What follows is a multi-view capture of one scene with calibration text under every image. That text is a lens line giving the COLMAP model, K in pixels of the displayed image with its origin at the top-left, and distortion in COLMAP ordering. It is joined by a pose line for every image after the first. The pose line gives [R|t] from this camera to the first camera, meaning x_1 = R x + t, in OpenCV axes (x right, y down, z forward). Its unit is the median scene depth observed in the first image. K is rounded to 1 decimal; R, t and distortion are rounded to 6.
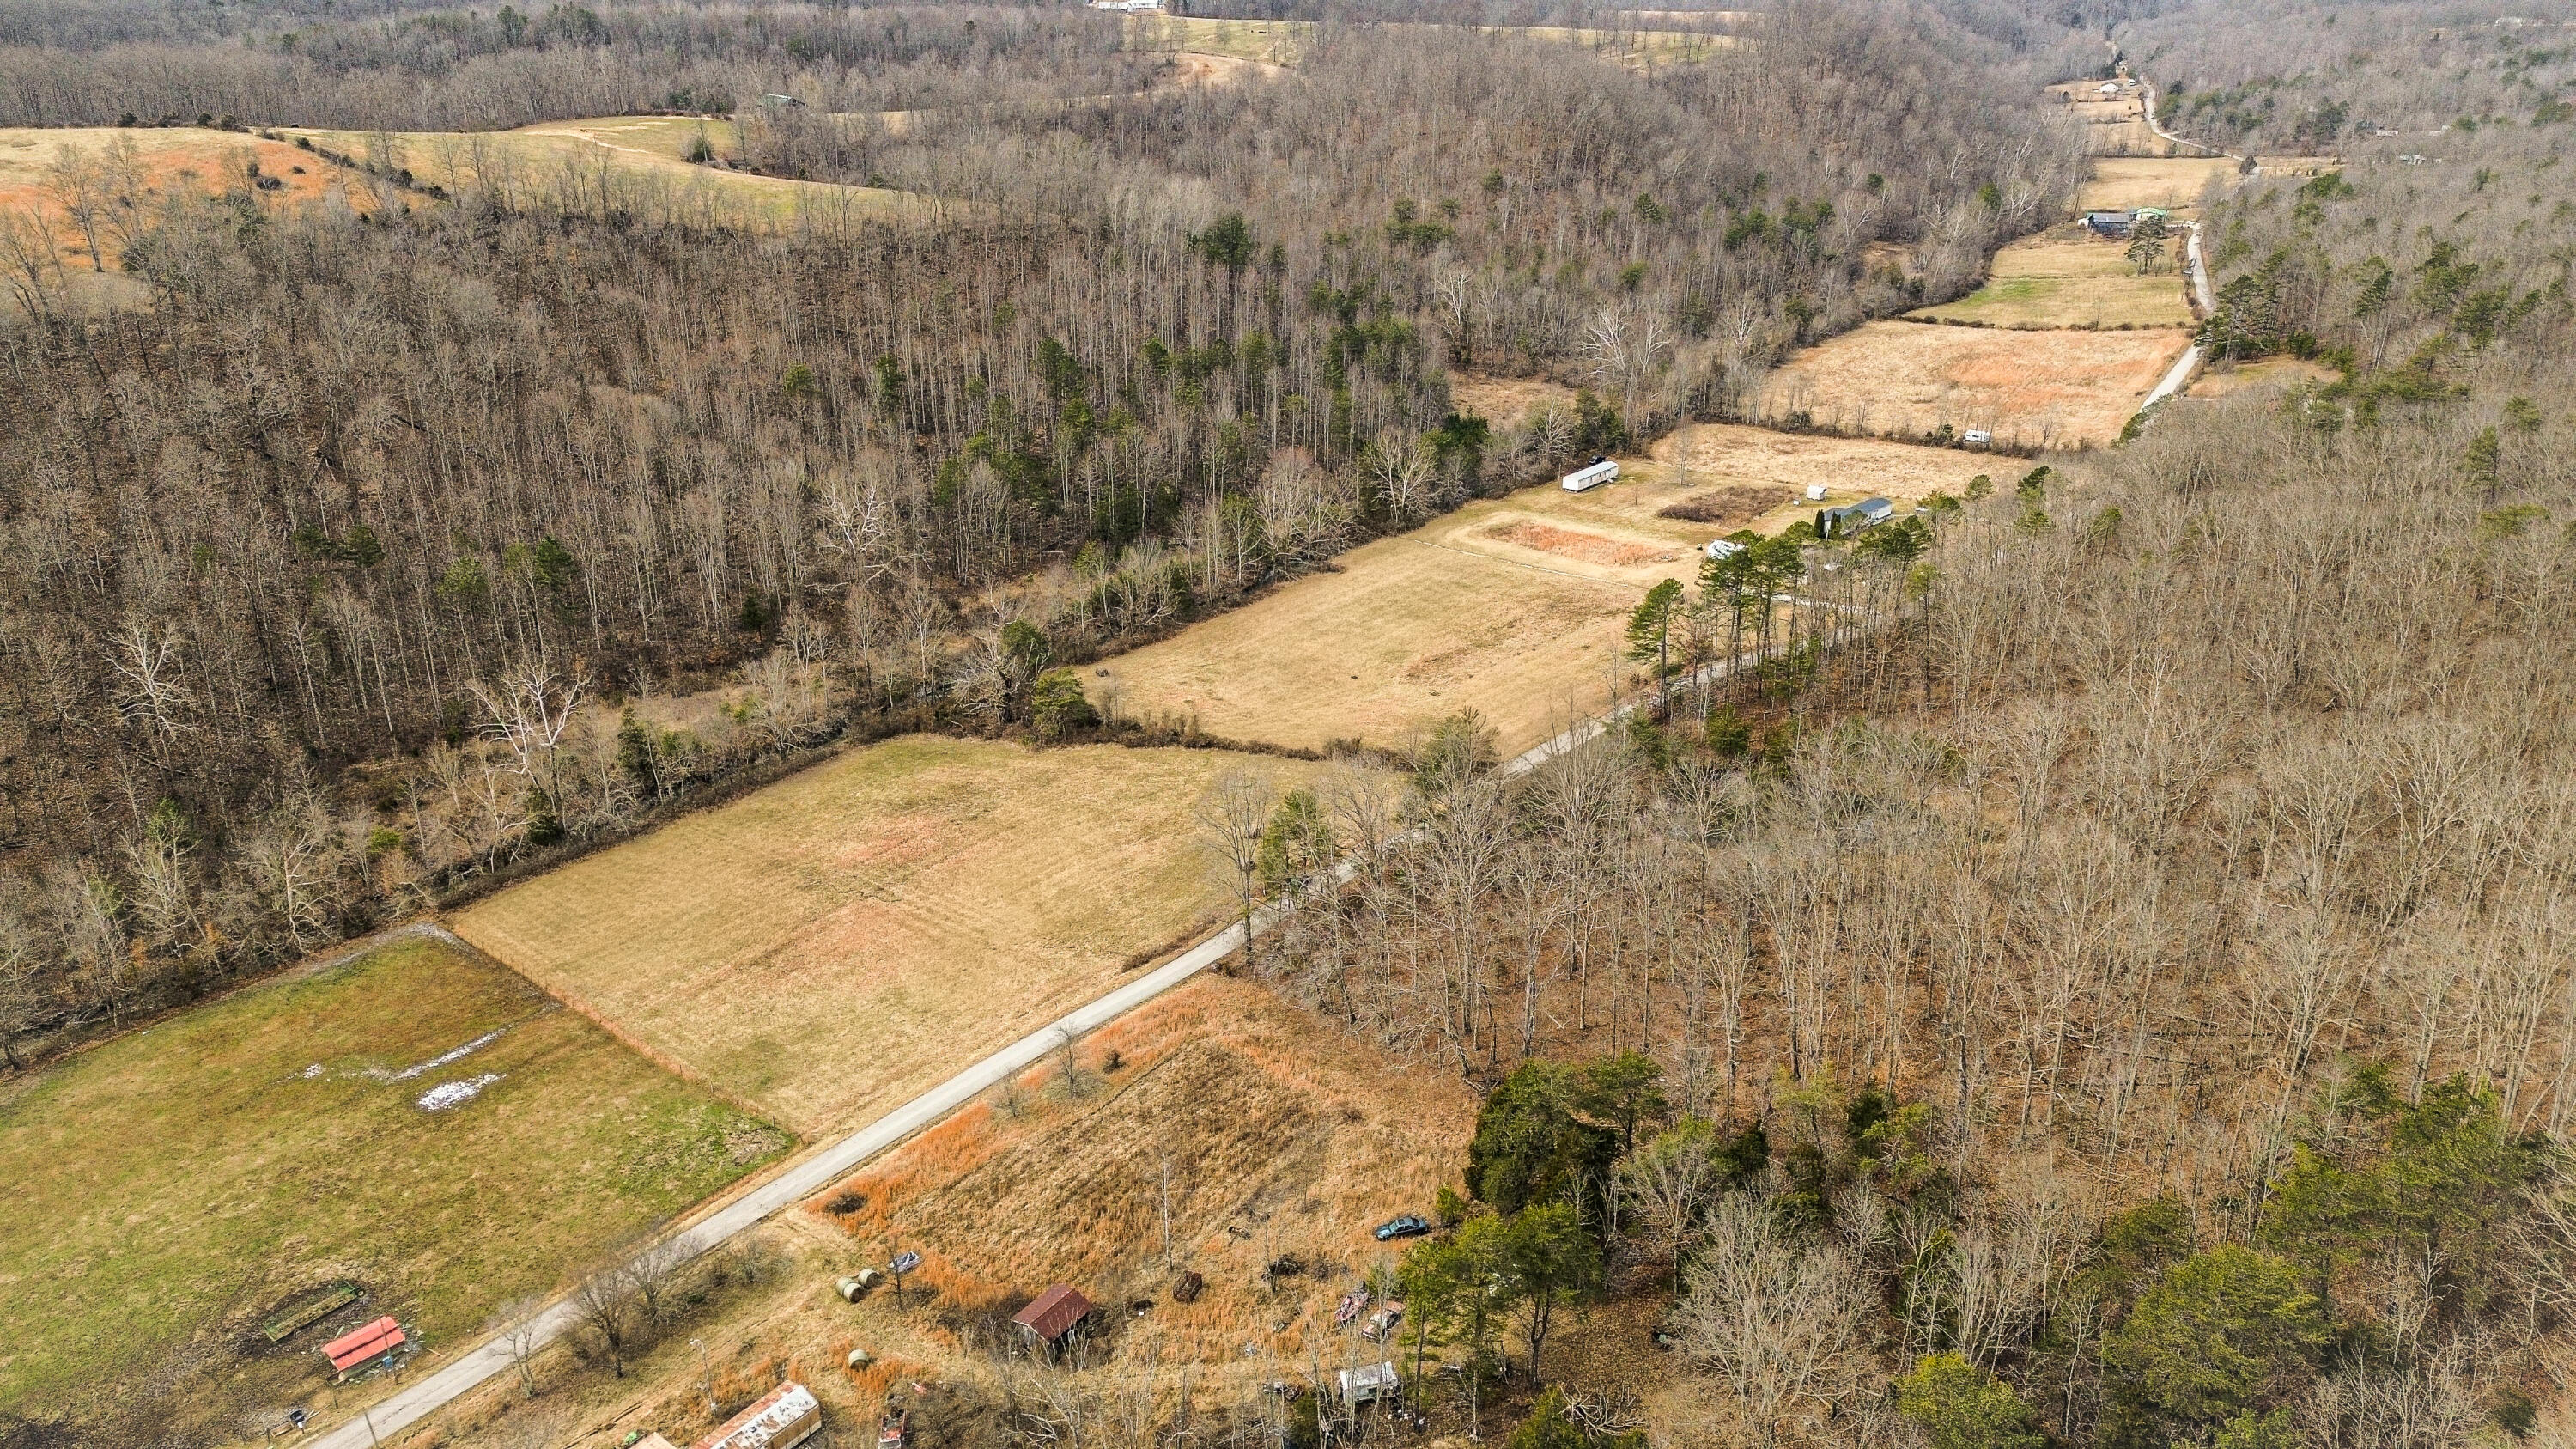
lens RADIAL K [[1805.8, 0, 1295.5], [0, 1805.8, 724.1], [0, 0, 1]] dist [0.055333, -0.042146]
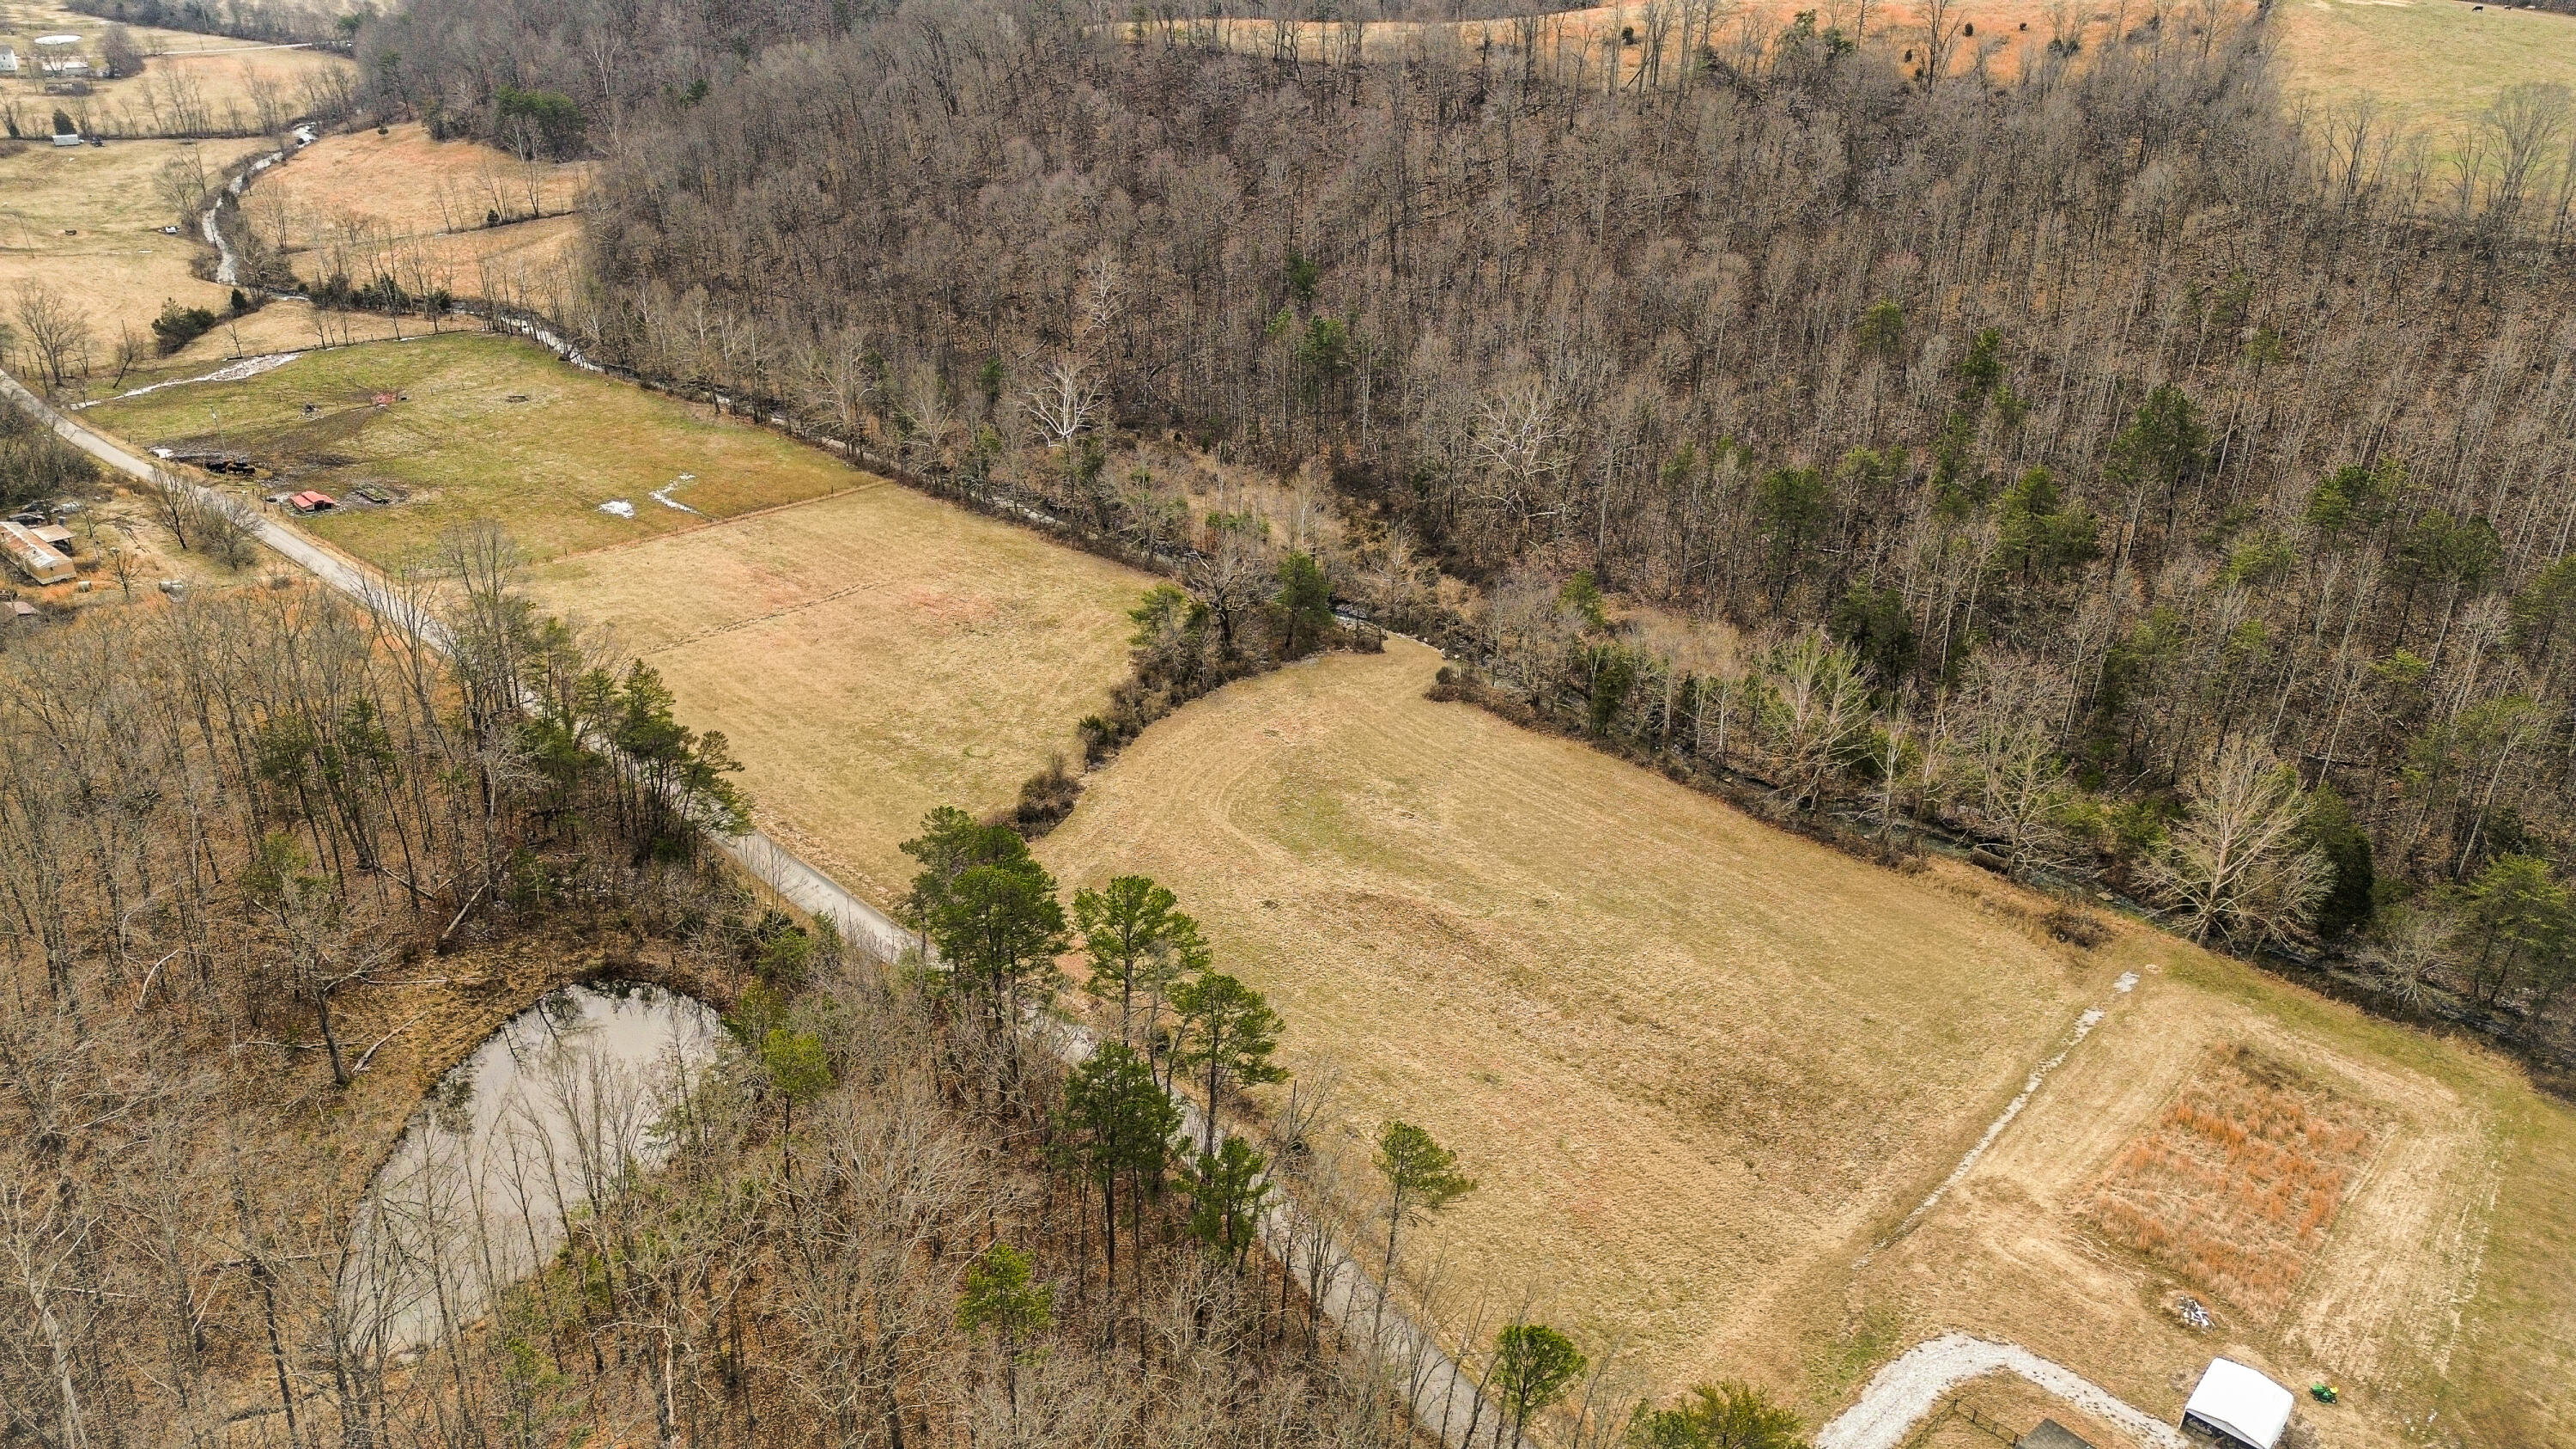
lens RADIAL K [[1805.8, 0, 1295.5], [0, 1805.8, 724.1], [0, 0, 1]] dist [0.055333, -0.042146]
pose [[-0.032220, 0.456435, -0.889173, 0.890035], [-0.396782, 0.810687, 0.430524, -0.496778], [0.917347, 0.366679, 0.154985, 1.300376]]
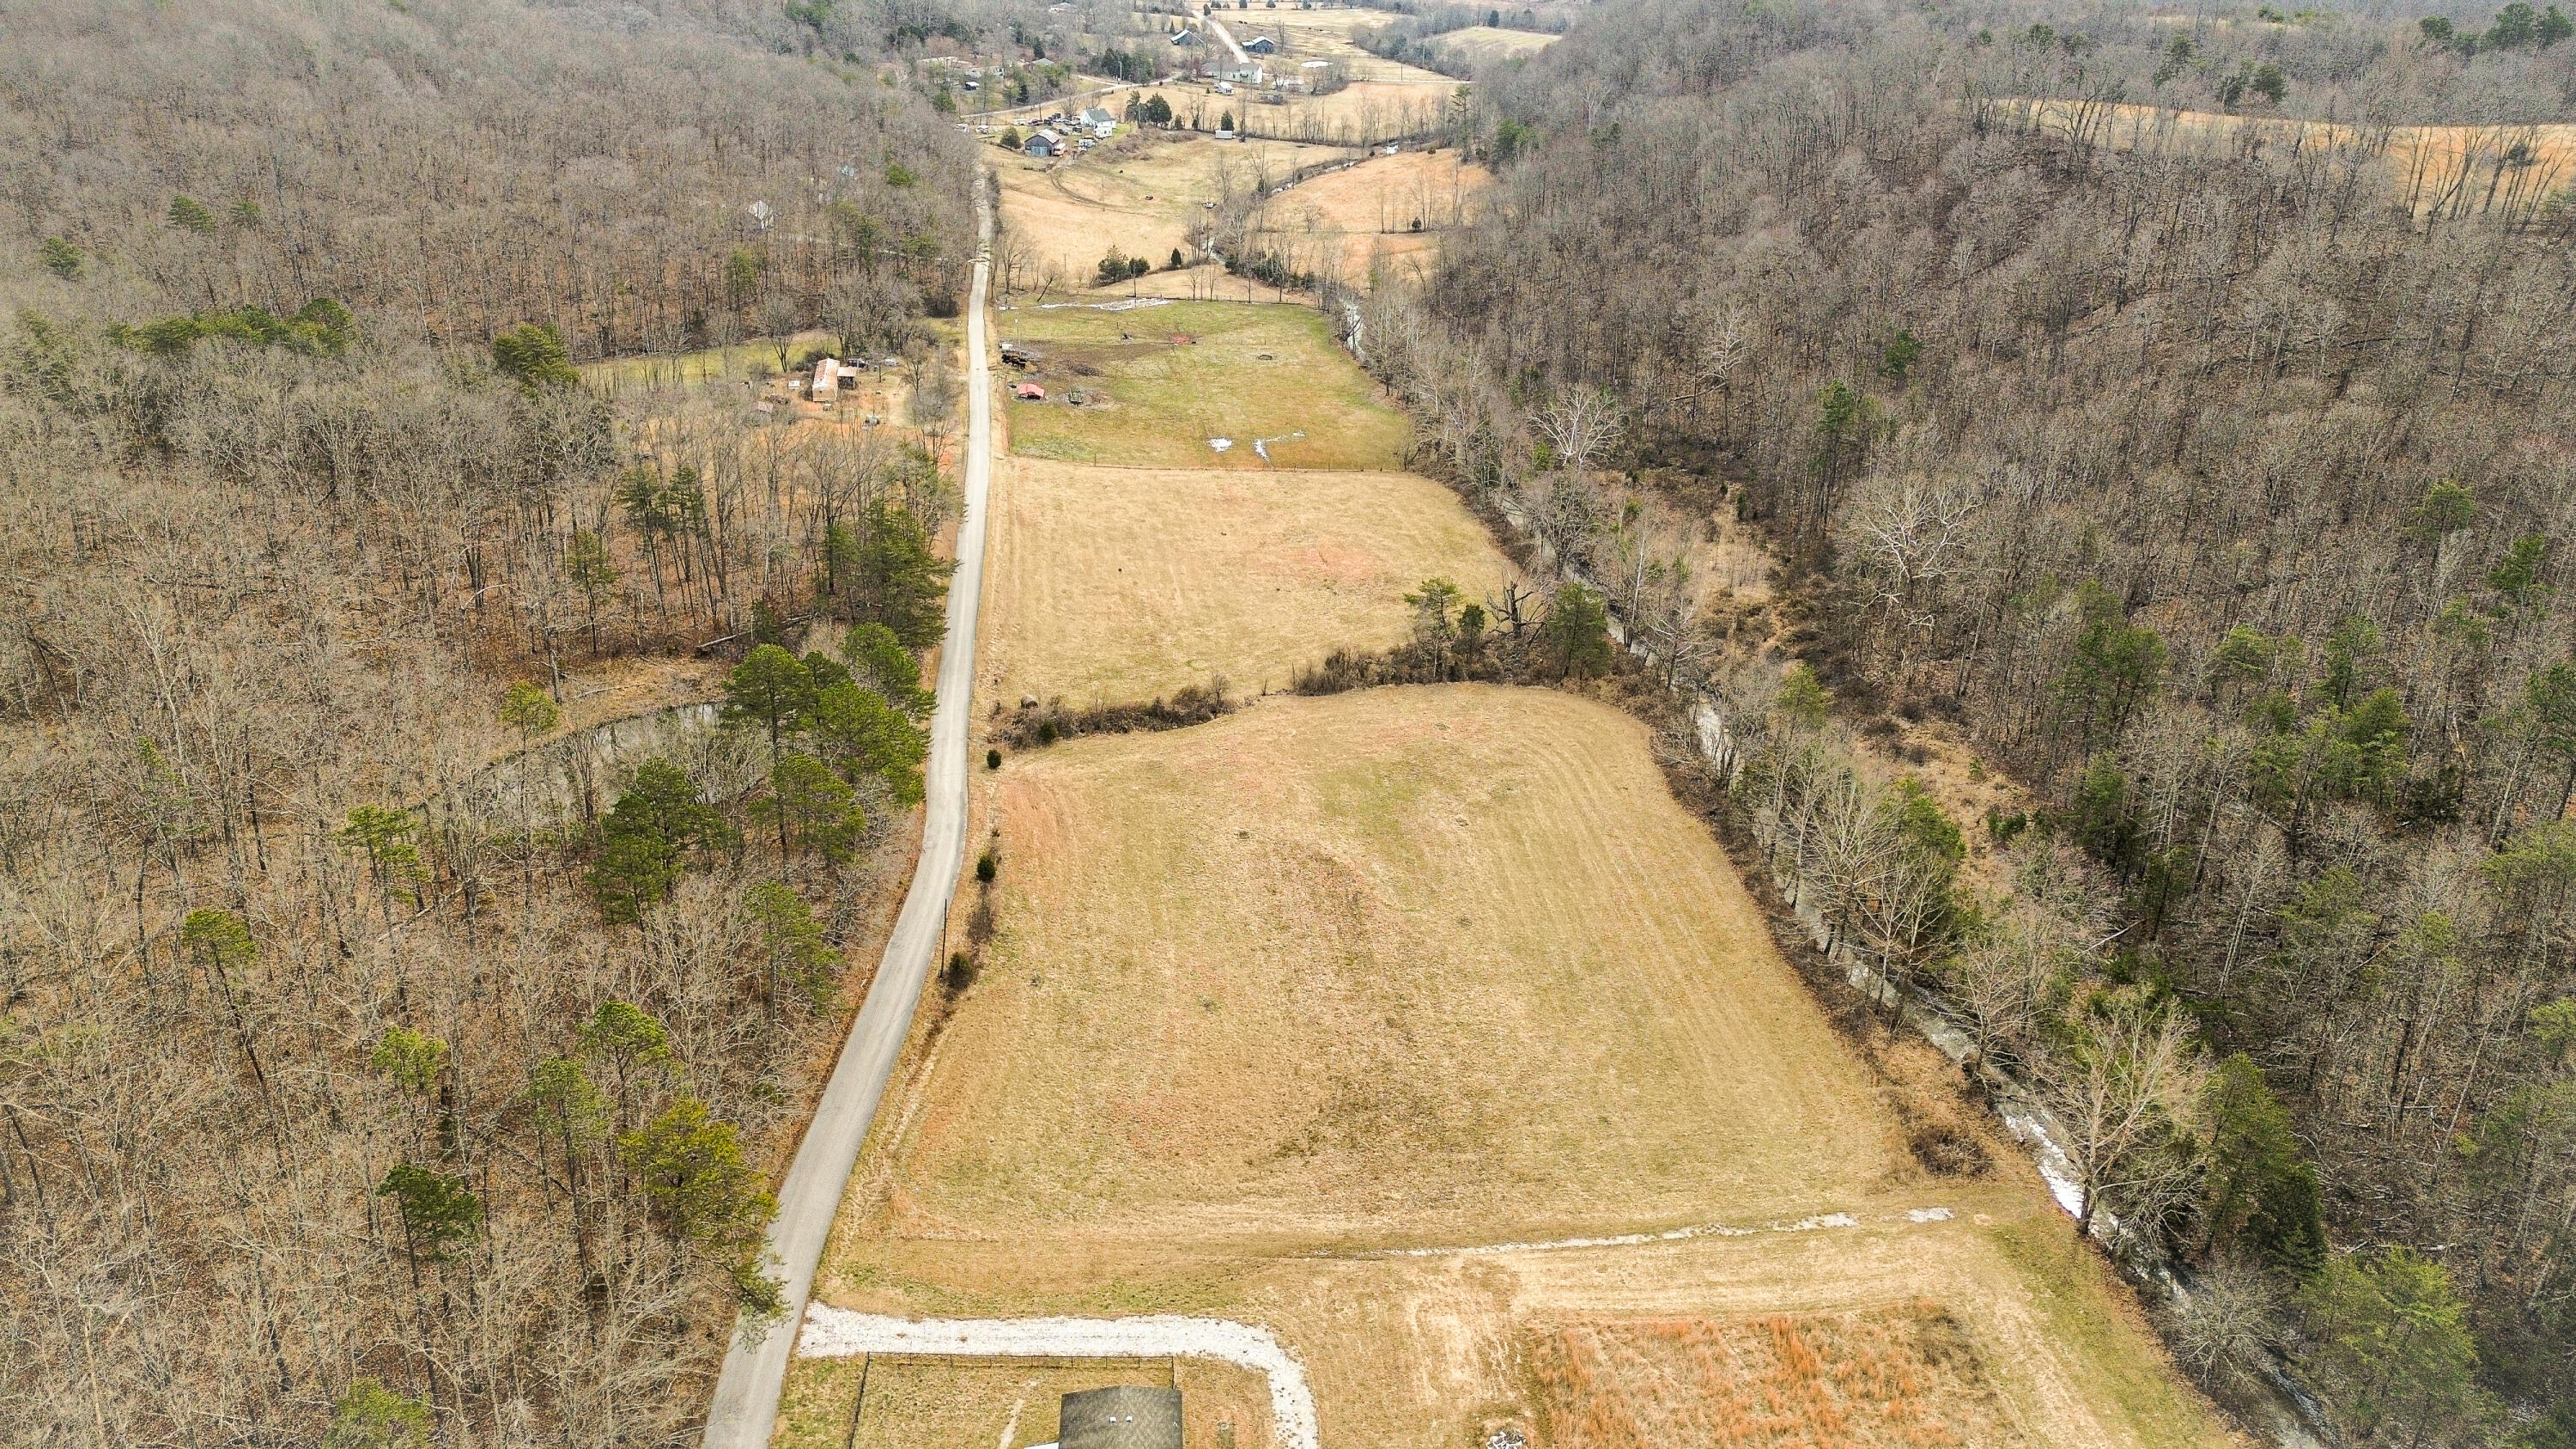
lens RADIAL K [[1805.8, 0, 1295.5], [0, 1805.8, 724.1], [0, 0, 1]] dist [0.055333, -0.042146]
pose [[-0.652431, 0.316577, -0.688558, 0.778595], [-0.311883, 0.715903, 0.624669, -0.712585], [0.690697, 0.622303, -0.368342, 1.821918]]
